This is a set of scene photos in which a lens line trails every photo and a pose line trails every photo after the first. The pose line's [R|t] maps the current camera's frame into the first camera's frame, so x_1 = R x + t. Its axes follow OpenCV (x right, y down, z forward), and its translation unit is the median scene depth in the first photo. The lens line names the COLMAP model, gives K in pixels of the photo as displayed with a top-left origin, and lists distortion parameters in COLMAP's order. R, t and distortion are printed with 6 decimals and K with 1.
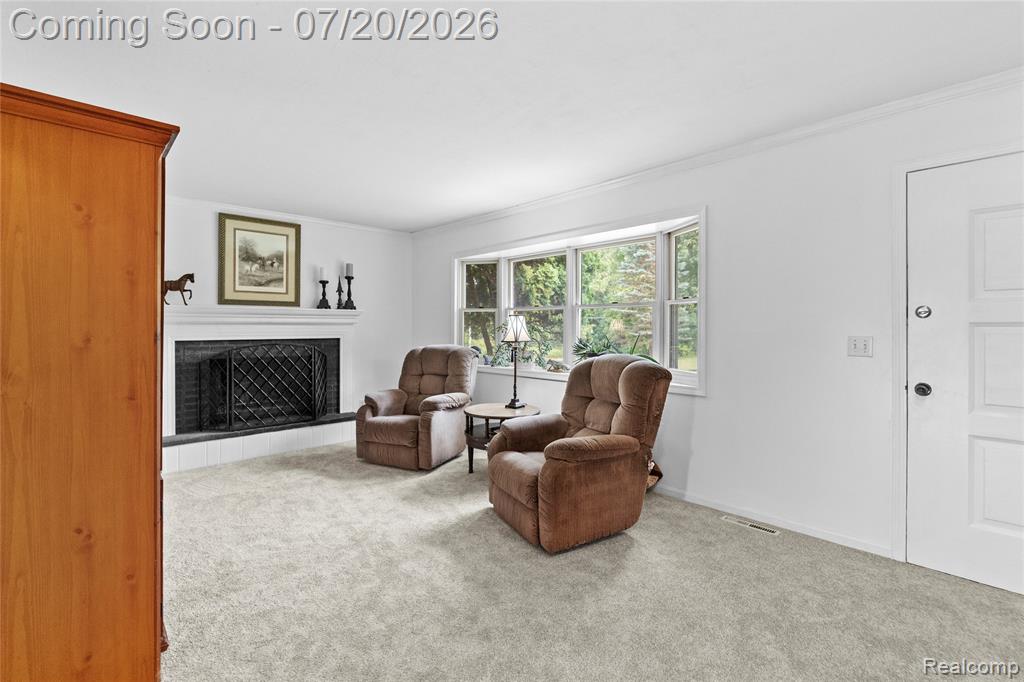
lens RADIAL K [[459.5, 0, 515.3], [0, 459.5, 339.5], [0, 0, 1]] dist [-0.003984, 0.000476]
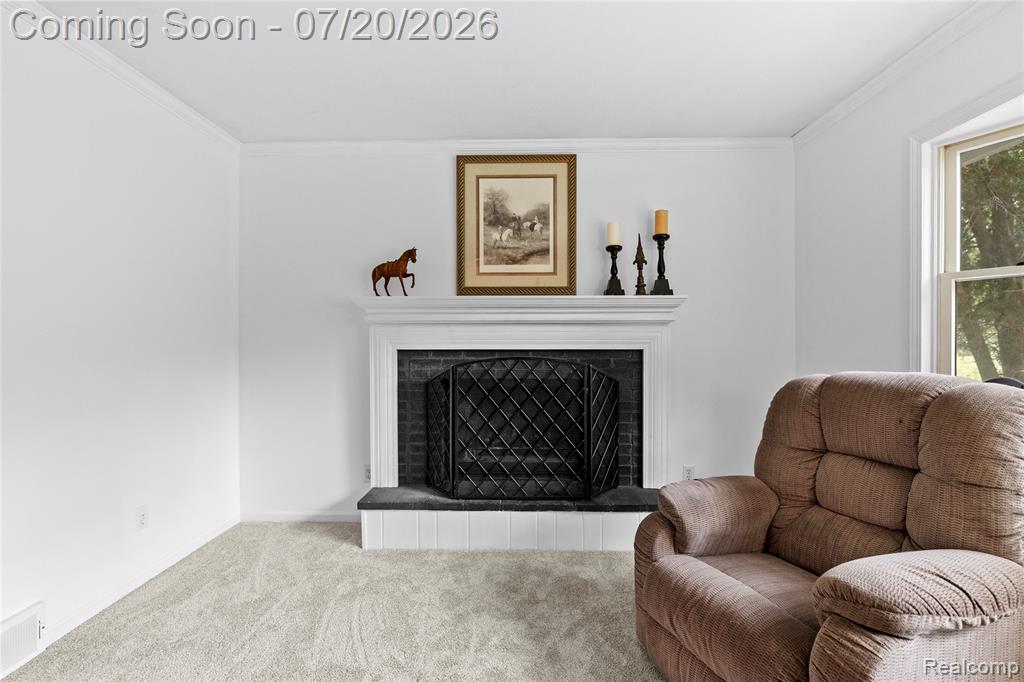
lens RADIAL K [[462.2, 0, 511.5], [0, 462.2, 334.3], [0, 0, 1]] dist [-0.004092, 0.000245]
pose [[0.704965, -0.009974, -0.709172, -0.114501], [-0.016565, 0.999397, -0.030523, -0.001670], [0.709048, 0.033265, 0.704375, 0.555708]]
